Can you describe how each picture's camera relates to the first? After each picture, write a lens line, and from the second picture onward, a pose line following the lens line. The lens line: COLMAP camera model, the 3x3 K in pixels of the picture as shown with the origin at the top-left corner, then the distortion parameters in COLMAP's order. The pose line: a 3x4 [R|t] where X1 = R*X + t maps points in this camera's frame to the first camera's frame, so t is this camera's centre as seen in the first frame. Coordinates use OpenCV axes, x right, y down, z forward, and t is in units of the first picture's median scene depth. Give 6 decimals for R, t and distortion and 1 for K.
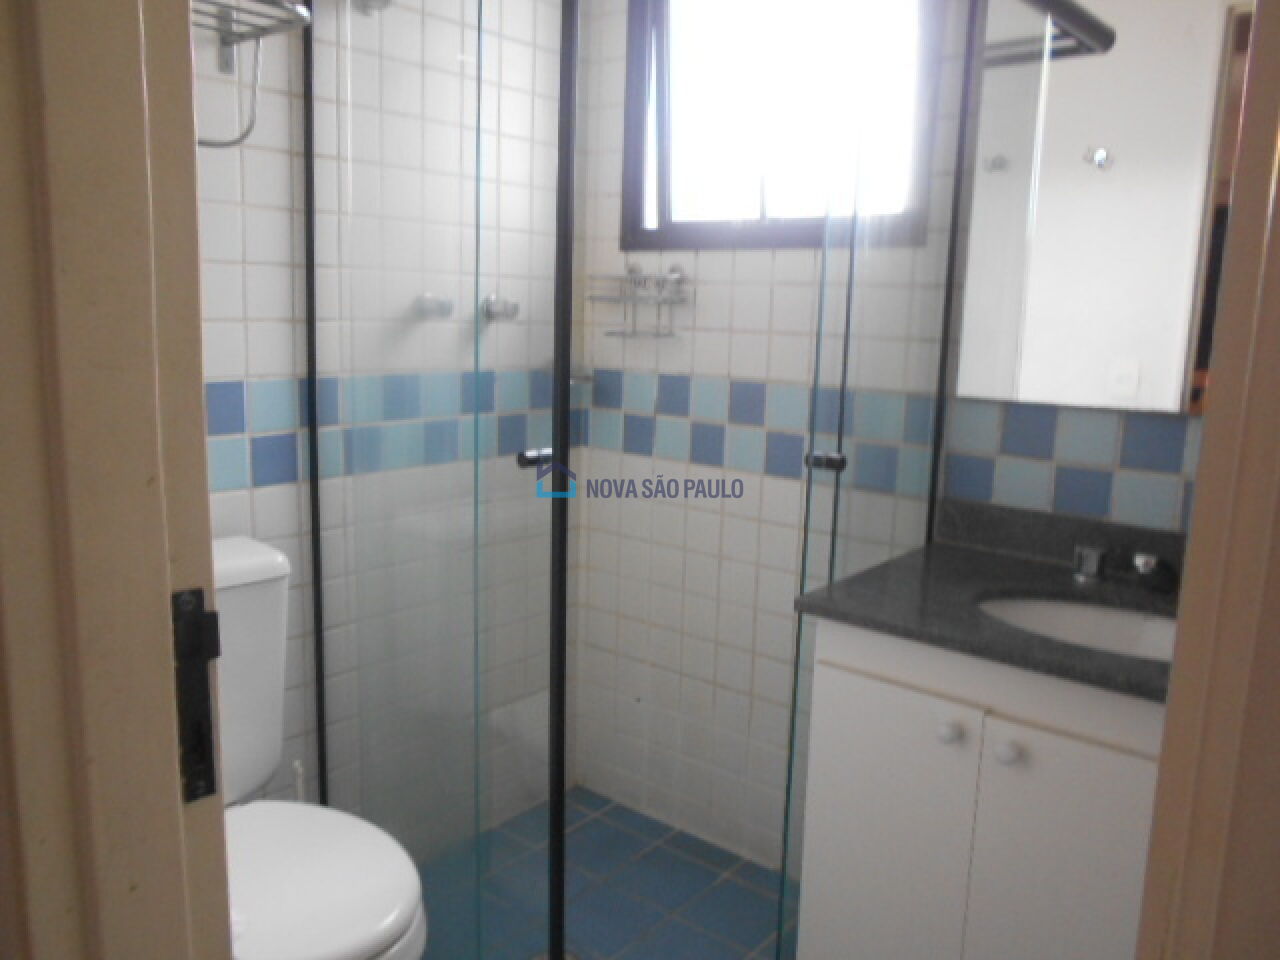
lens RADIAL K [[1023.4, 0, 637.7], [0, 1023.4, 495.7], [0, 0, 1]] dist [-0.025987, 0.013039]
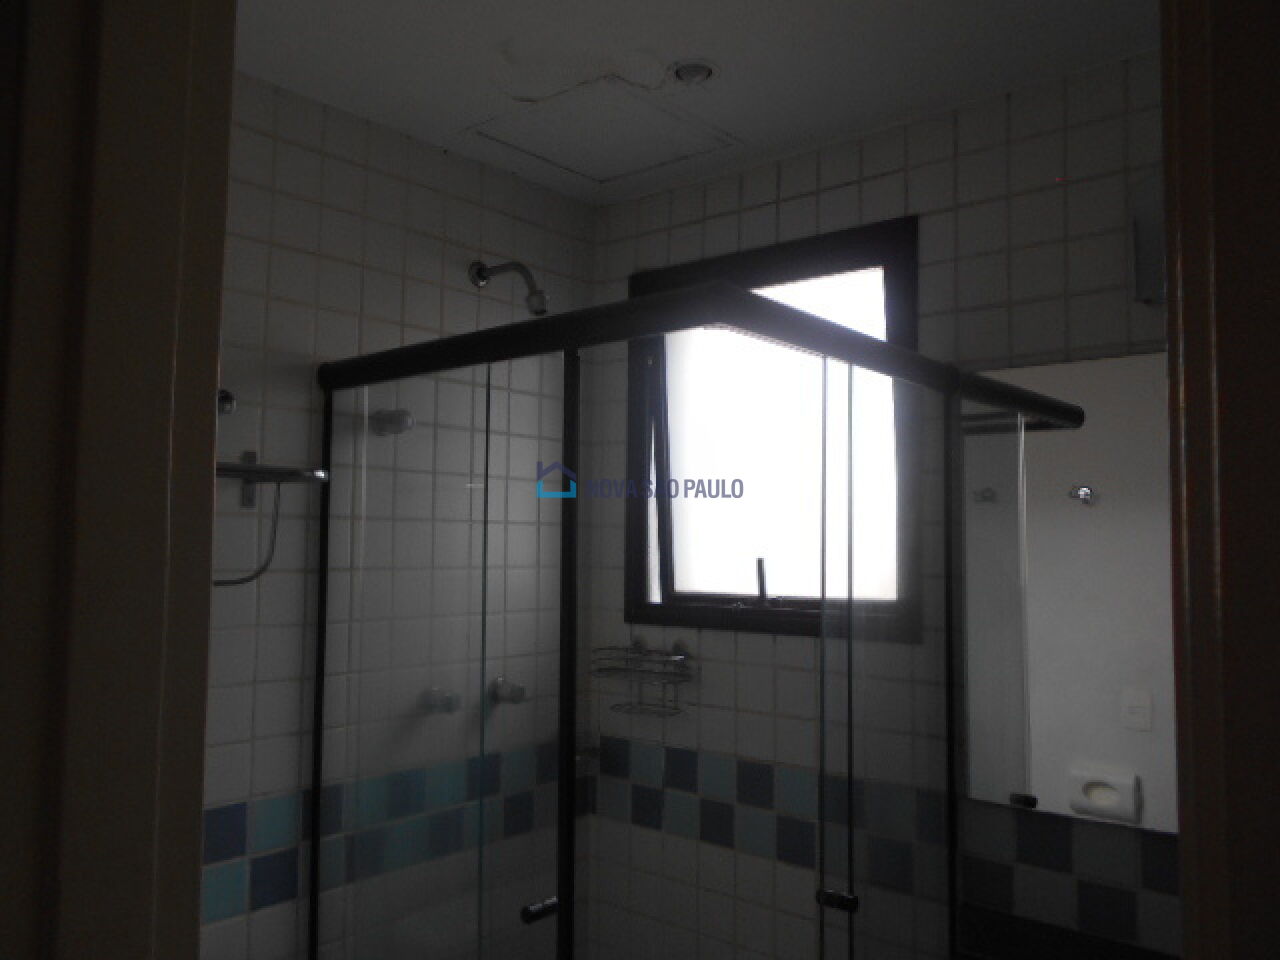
lens RADIAL K [[1023.4, 0, 644.4], [0, 1023.4, 479.6], [0, 0, 1]] dist [-0.025987, 0.013039]
pose [[0.999711, -0.024051, -0.000095, 0.006992], [0.023391, 0.973149, -0.228985, -0.160582], [0.005600, 0.228917, 0.973430, -0.030297]]
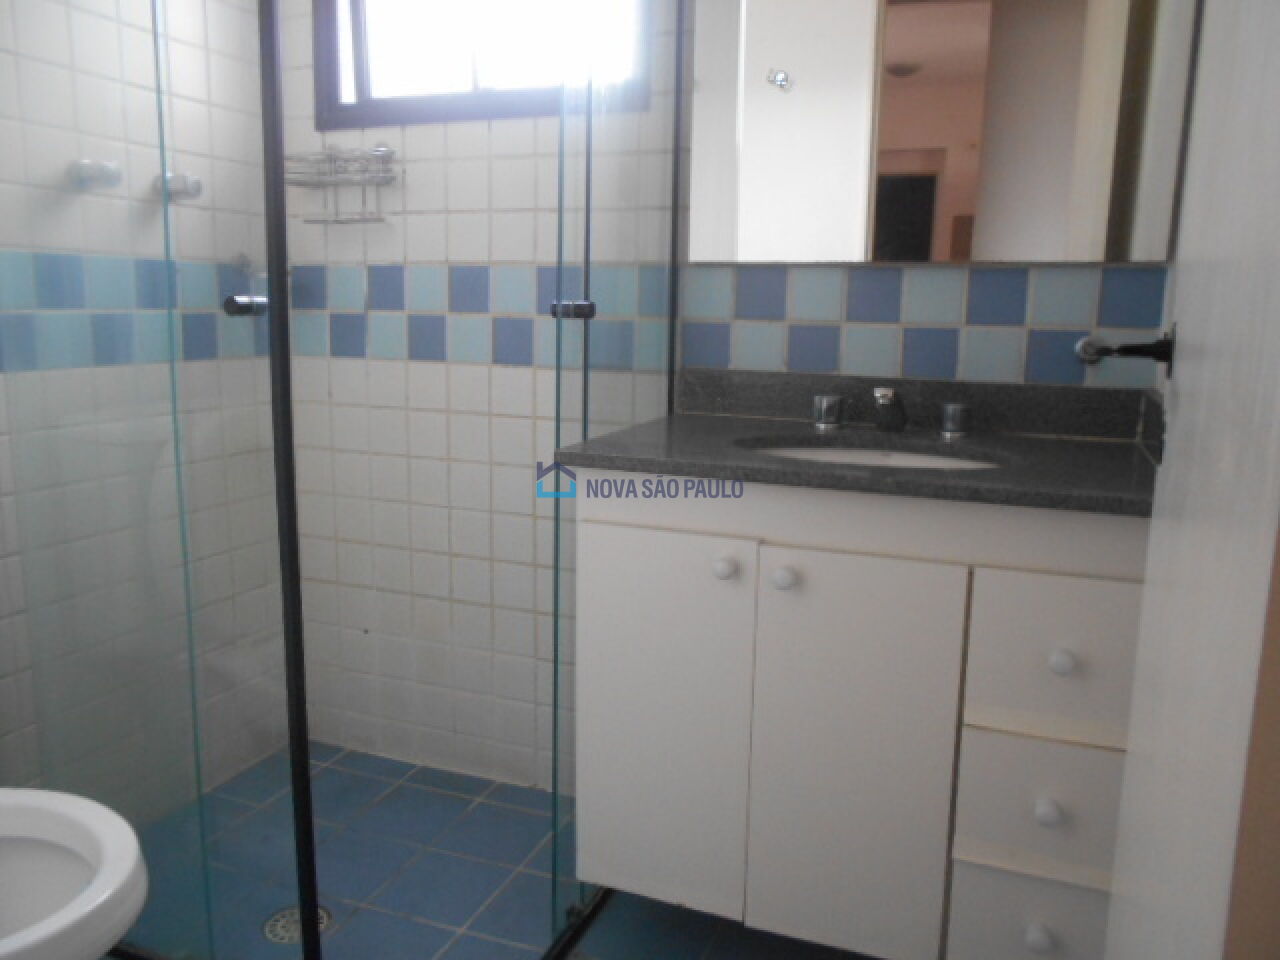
lens RADIAL K [[1023.4, 0, 636.9], [0, 1023.4, 489.0], [0, 0, 1]] dist [-0.025987, 0.013039]
pose [[0.950896, -0.066393, 0.302305, -0.044001], [0.067568, 0.997693, 0.006580, 0.100456], [-0.302044, 0.014170, 0.953189, 0.066871]]
